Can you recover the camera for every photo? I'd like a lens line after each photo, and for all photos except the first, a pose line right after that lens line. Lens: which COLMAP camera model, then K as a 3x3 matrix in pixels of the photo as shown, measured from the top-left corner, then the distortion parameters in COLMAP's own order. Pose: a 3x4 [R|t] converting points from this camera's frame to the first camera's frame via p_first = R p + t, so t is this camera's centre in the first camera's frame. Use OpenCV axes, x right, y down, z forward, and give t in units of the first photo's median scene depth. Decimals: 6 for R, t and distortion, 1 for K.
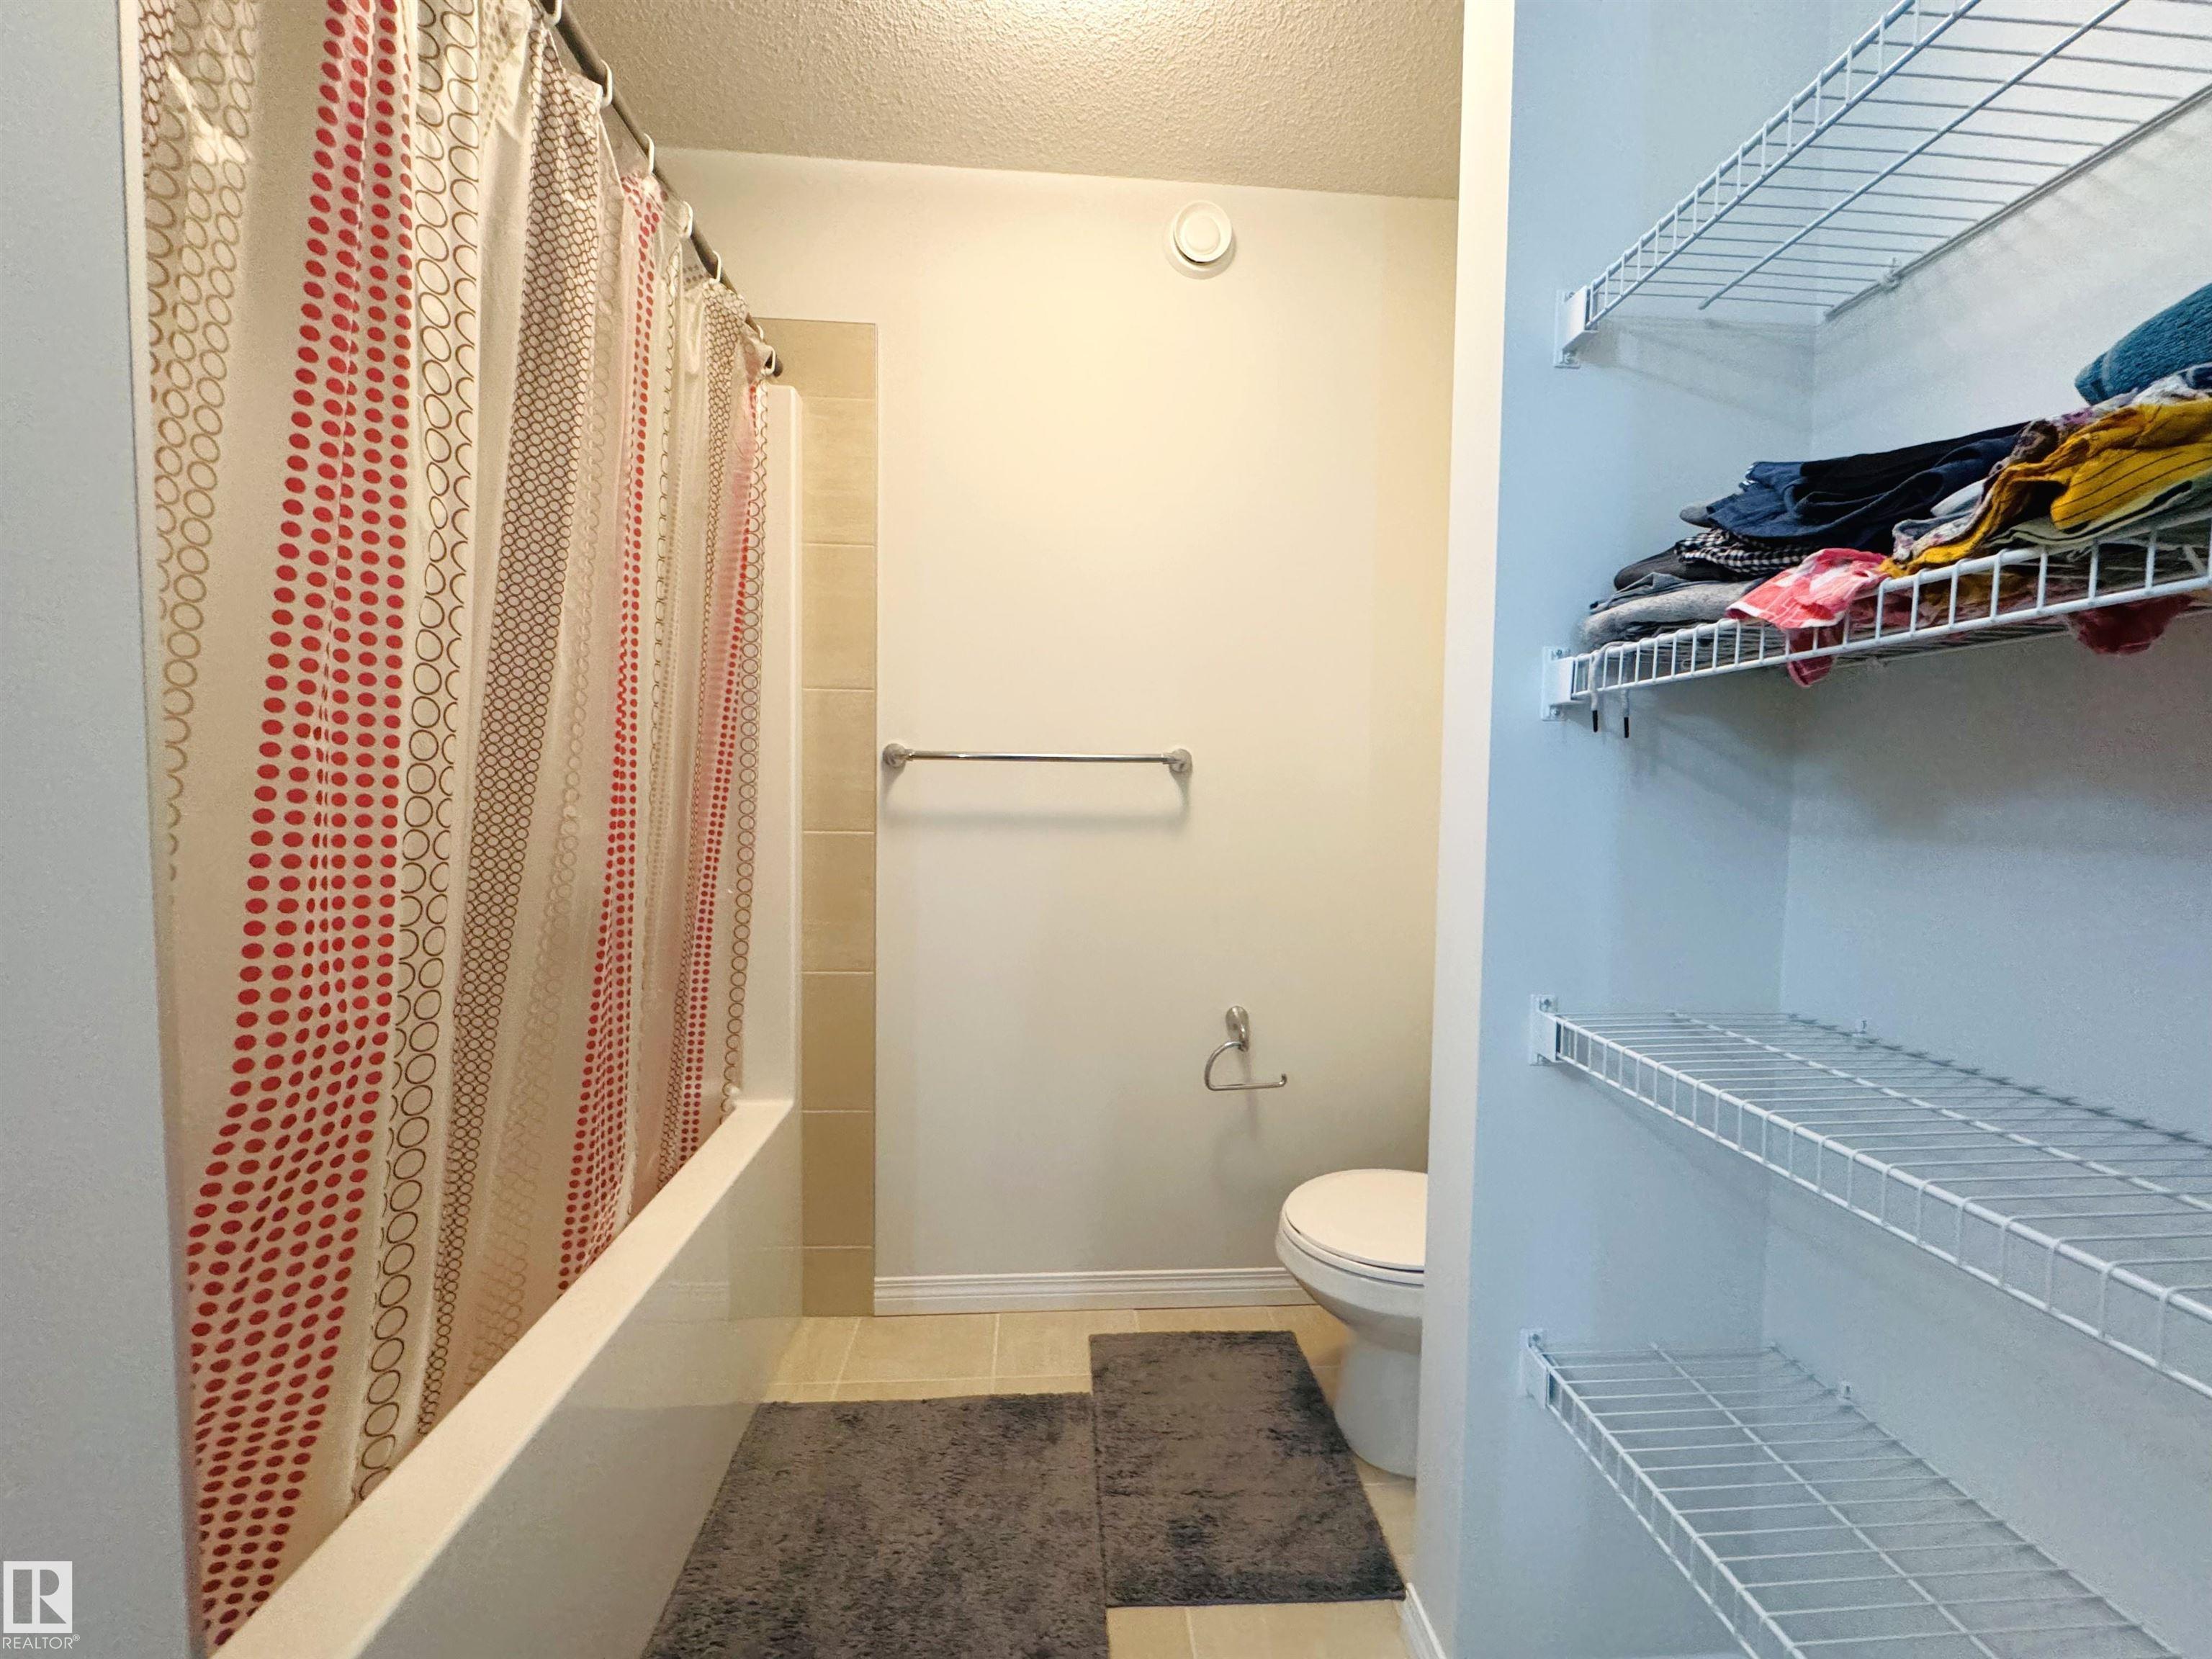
lens RADIAL K [[881.9, 0, 1109.2], [0, 881.9, 829.2], [0, 0, 1]] dist [-0.001283, -0.000039]
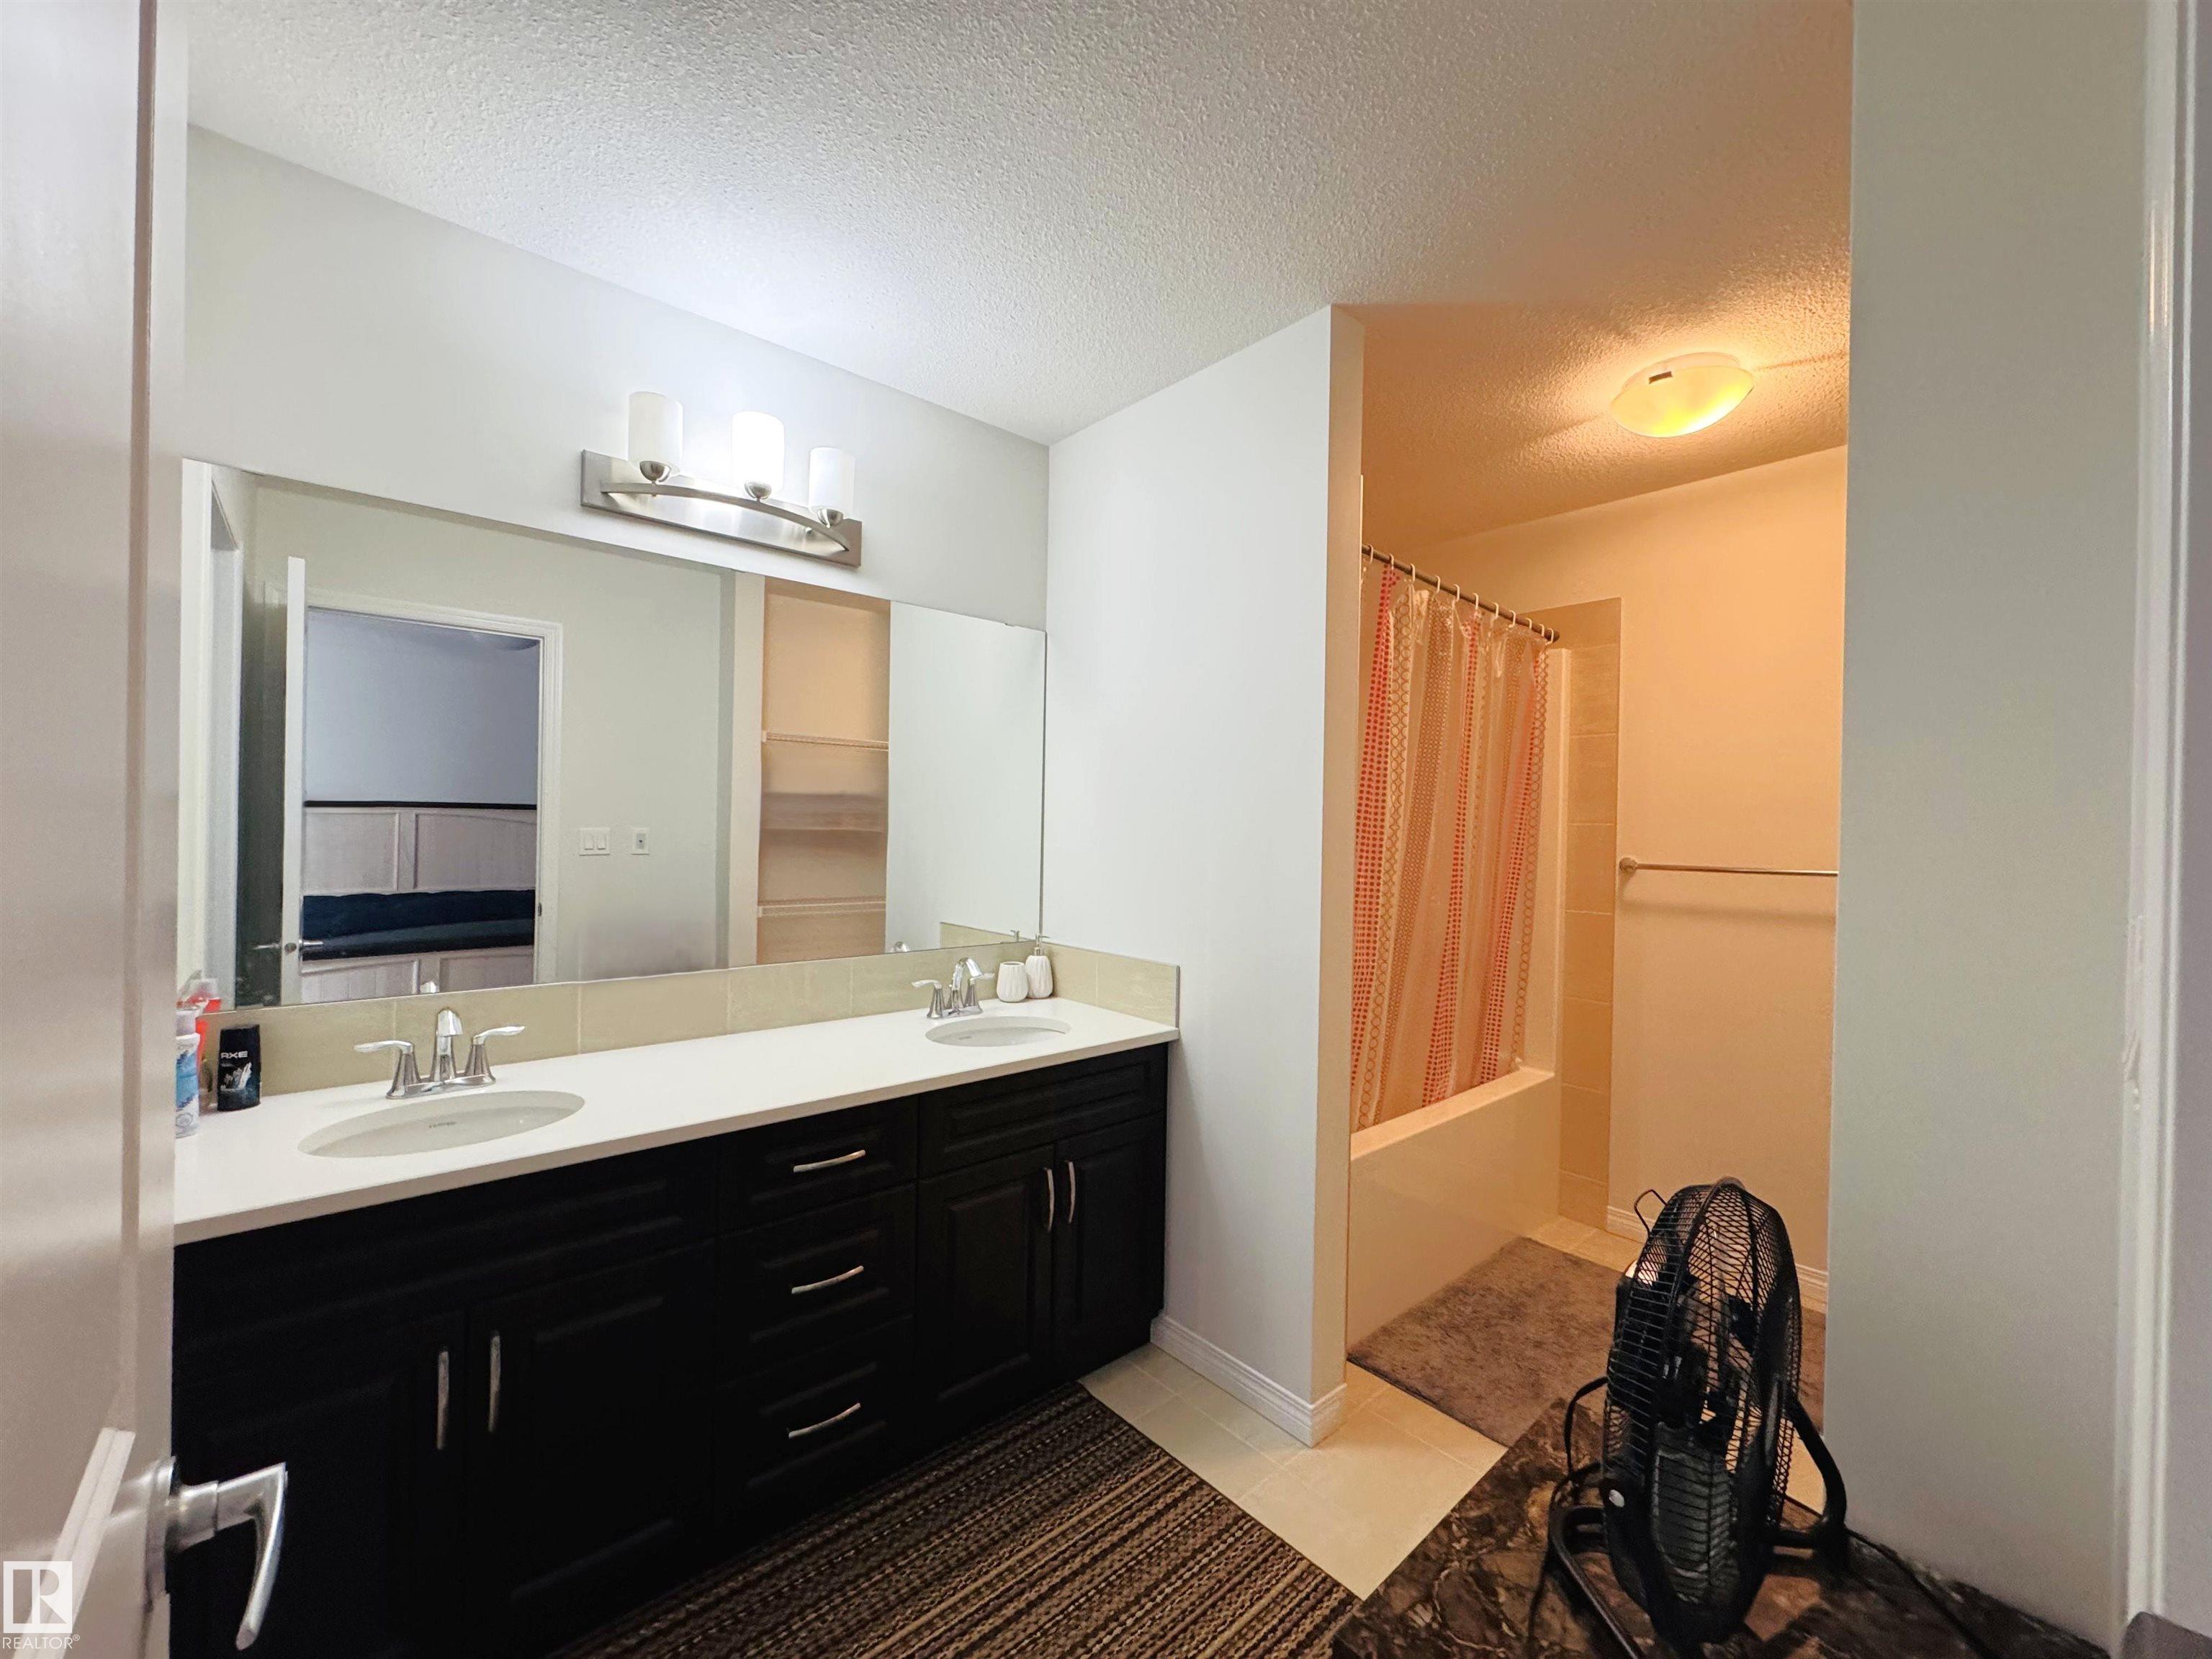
lens RADIAL K [[881.9, 0, 1106.0], [0, 881.9, 830.3], [0, 0, 1]] dist [-0.001283, -0.000039]
pose [[0.603692, -0.001711, -0.797216, 0.582713], [-0.048470, 0.998069, -0.038845, -0.053894], [0.795743, 0.062092, 0.602443, -0.887883]]
